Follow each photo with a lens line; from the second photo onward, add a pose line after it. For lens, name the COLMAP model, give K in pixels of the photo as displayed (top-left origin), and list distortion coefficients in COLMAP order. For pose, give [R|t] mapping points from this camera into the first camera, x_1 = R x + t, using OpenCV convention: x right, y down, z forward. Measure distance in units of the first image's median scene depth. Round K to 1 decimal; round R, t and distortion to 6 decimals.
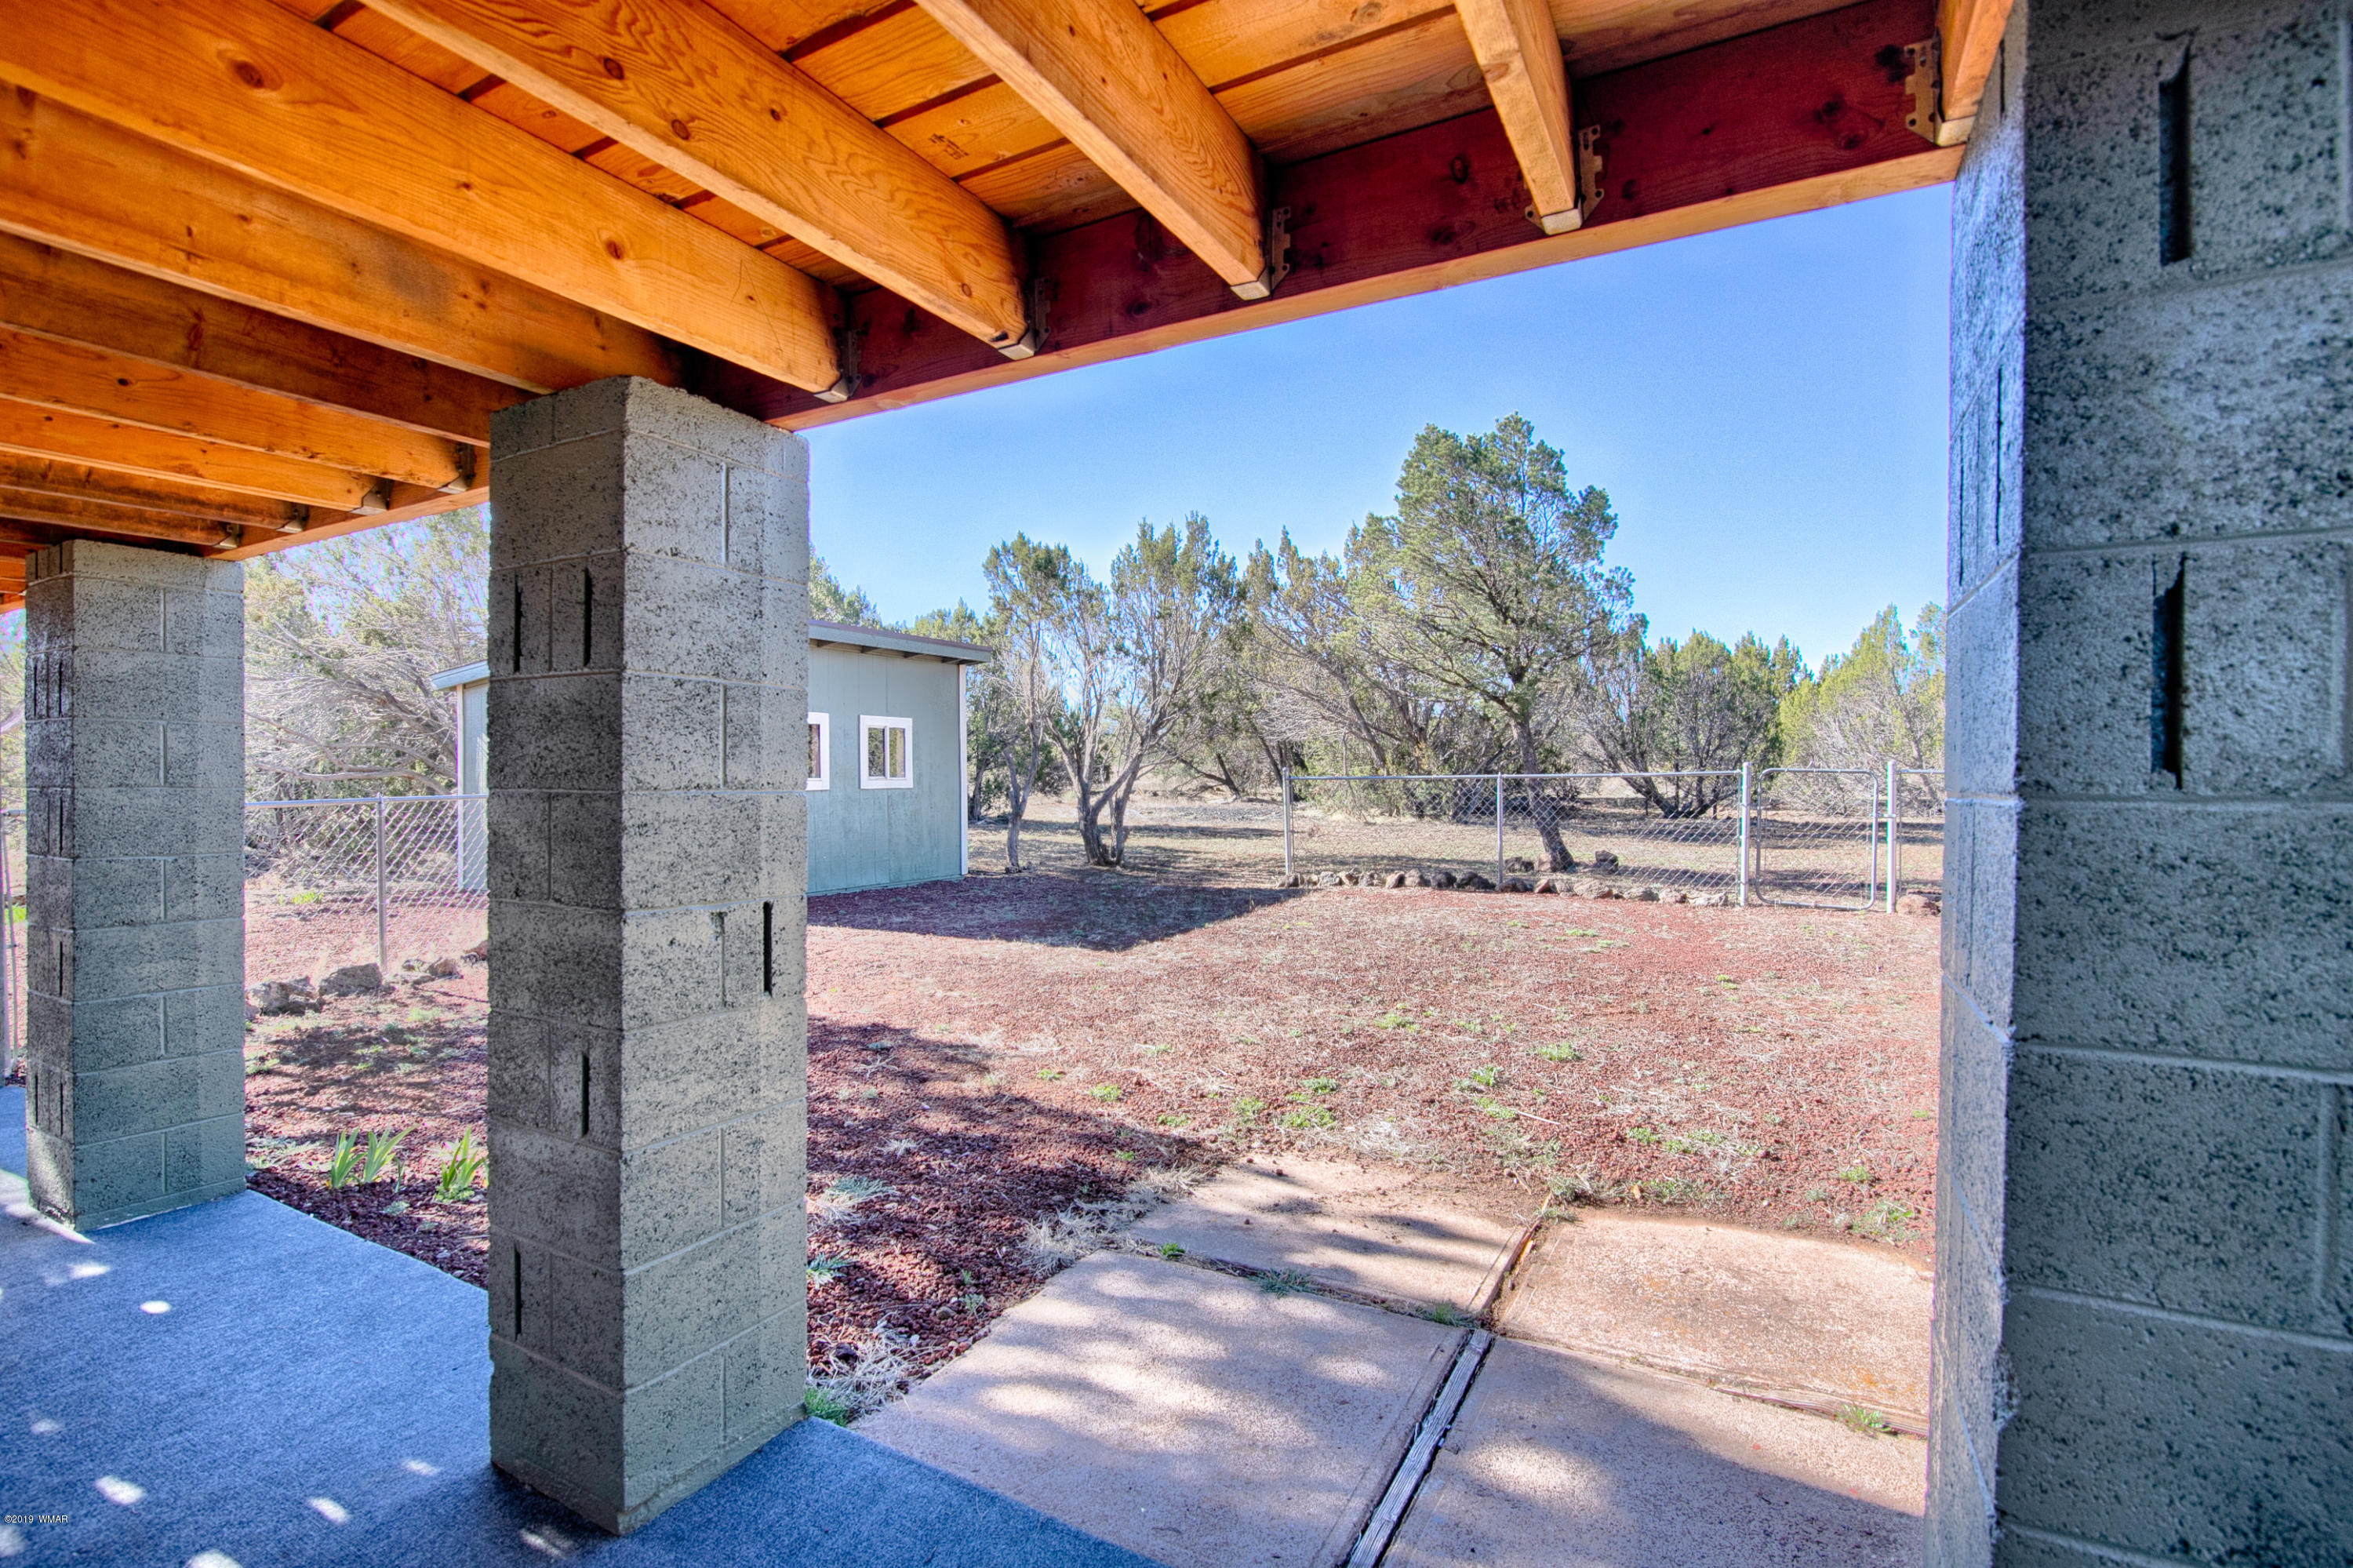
lens RADIAL K [[1075.6, 0, 1175.2], [0, 1075.6, 786.1], [0, 0, 1]] dist [-0.020749, 0.001440]
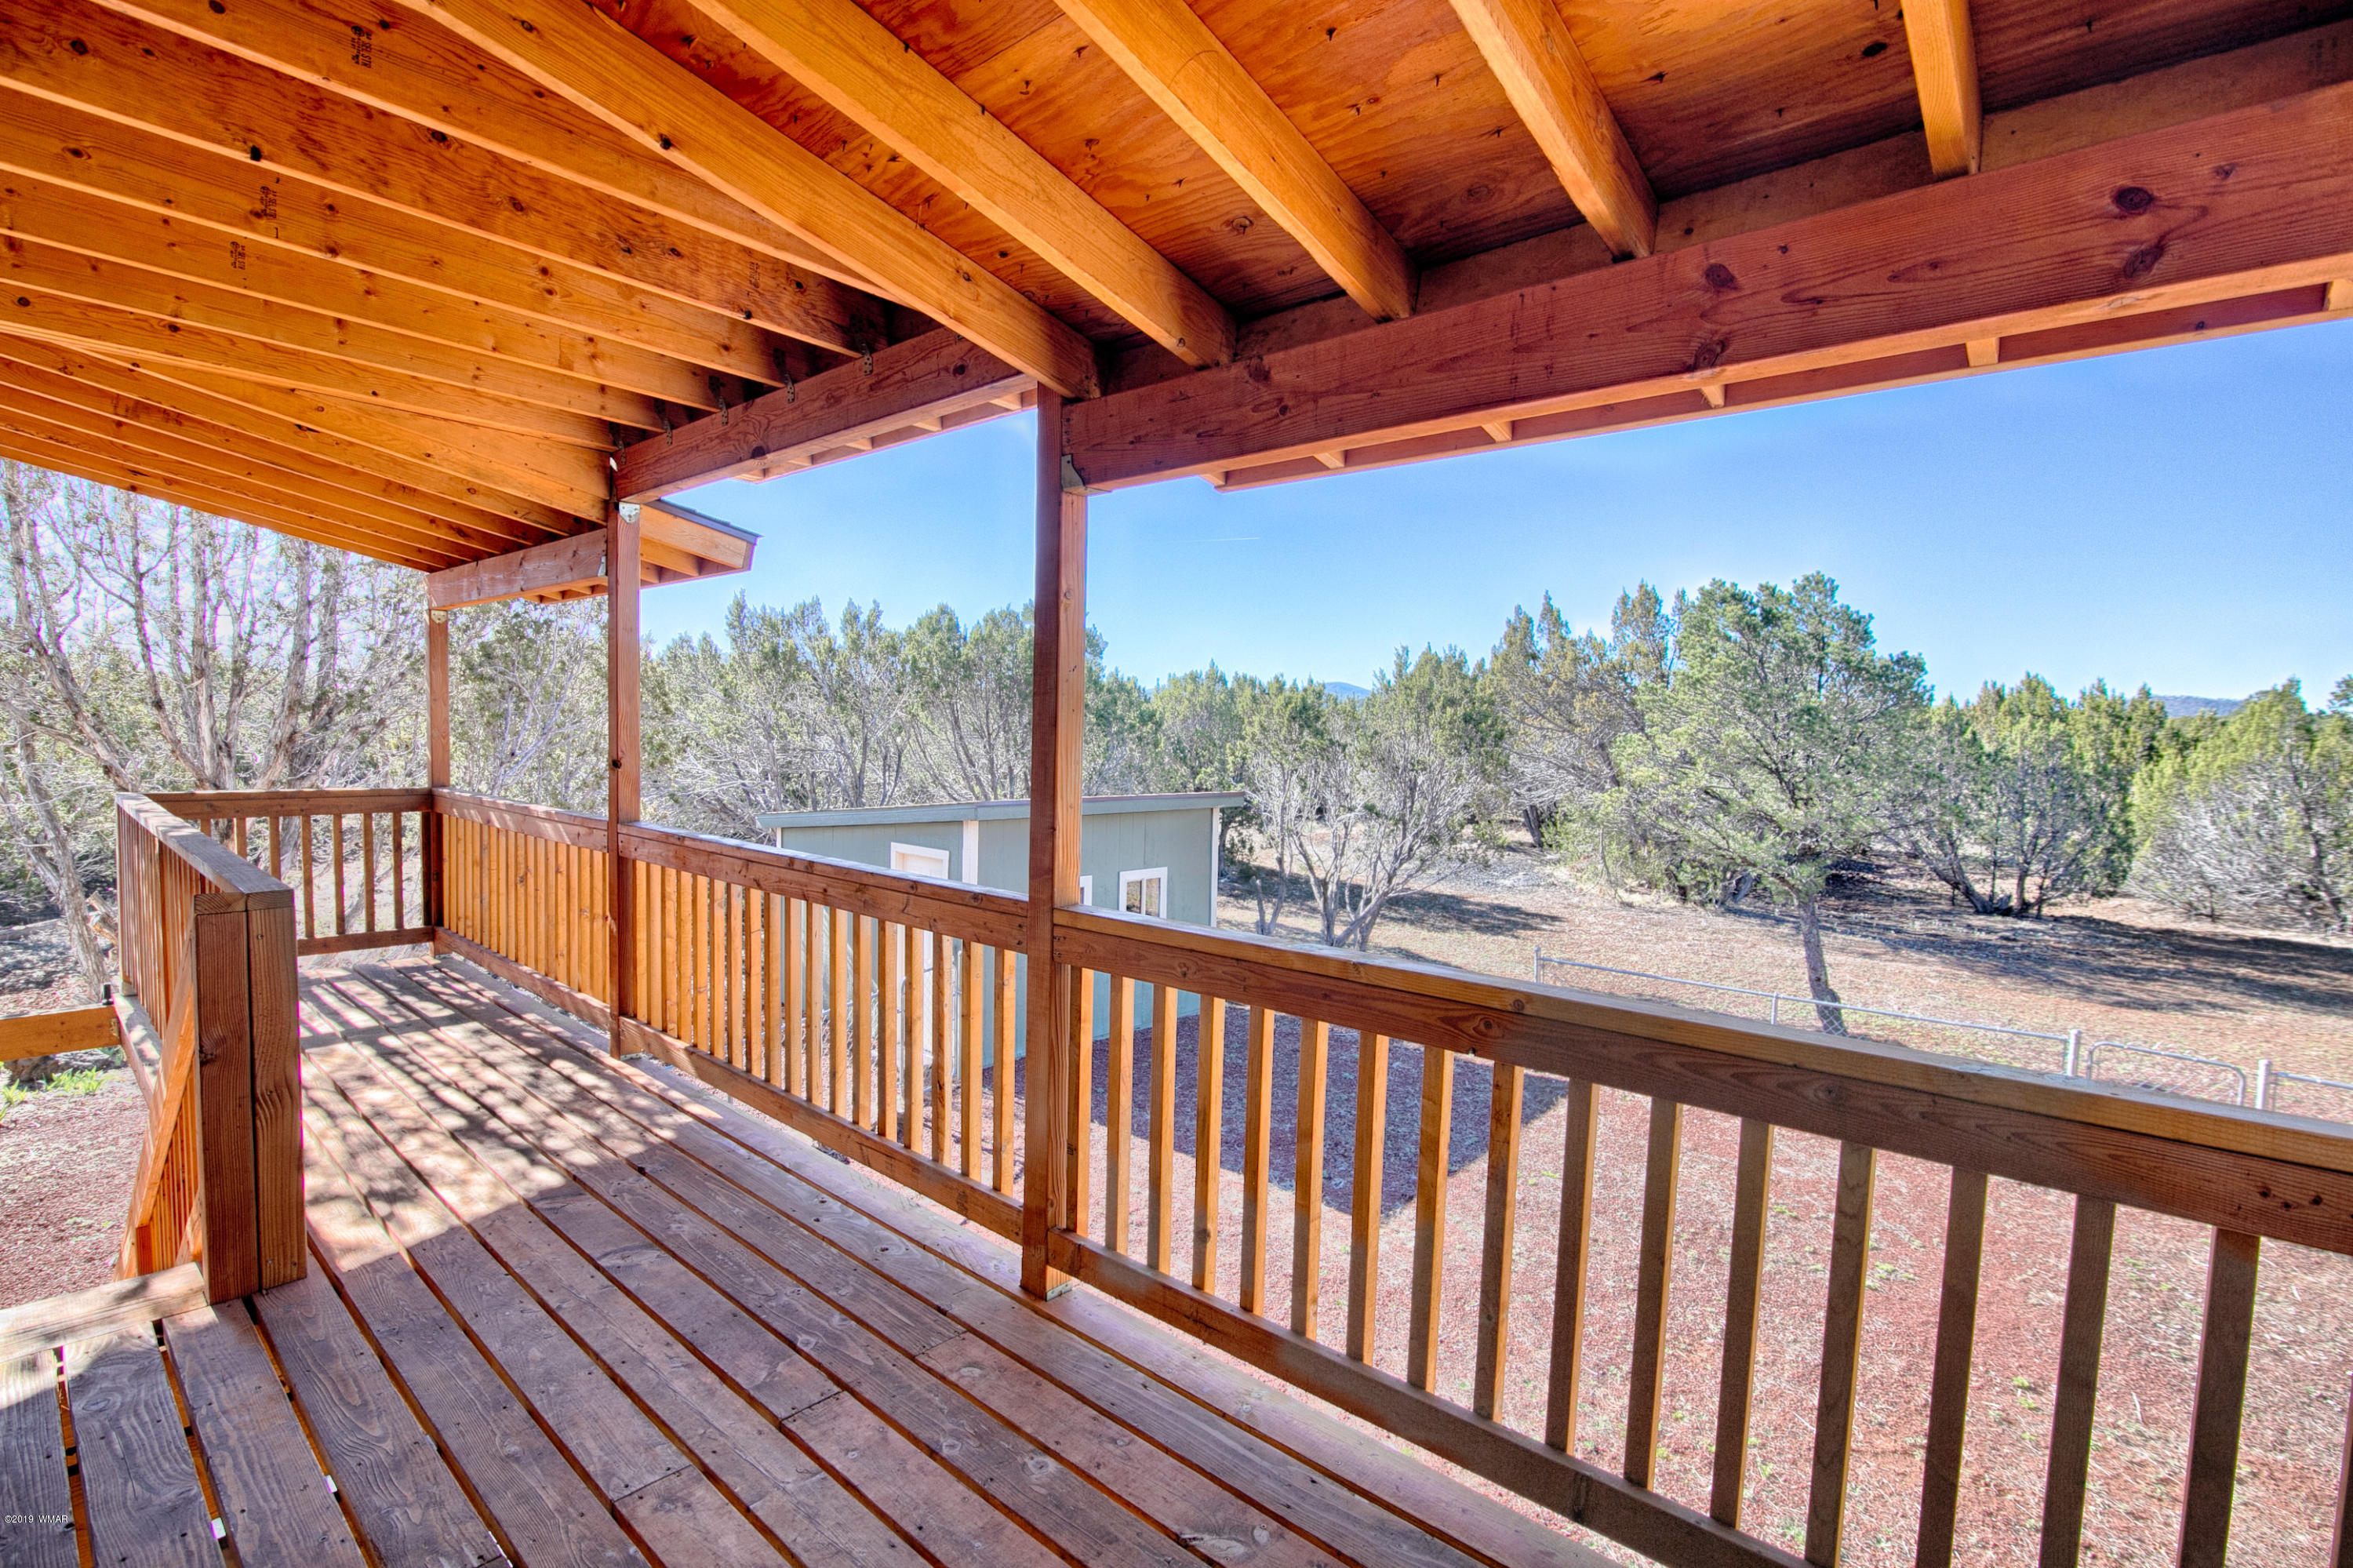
lens RADIAL K [[1075.6, 0, 1175.2], [0, 1075.6, 790.3], [0, 0, 1]] dist [-0.020749, 0.001440]
pose [[0.975237, 0.040300, -0.217462, -0.006843], [-0.031168, 0.998489, 0.045263, -0.100949], [0.218957, -0.037364, 0.975019, -0.010054]]
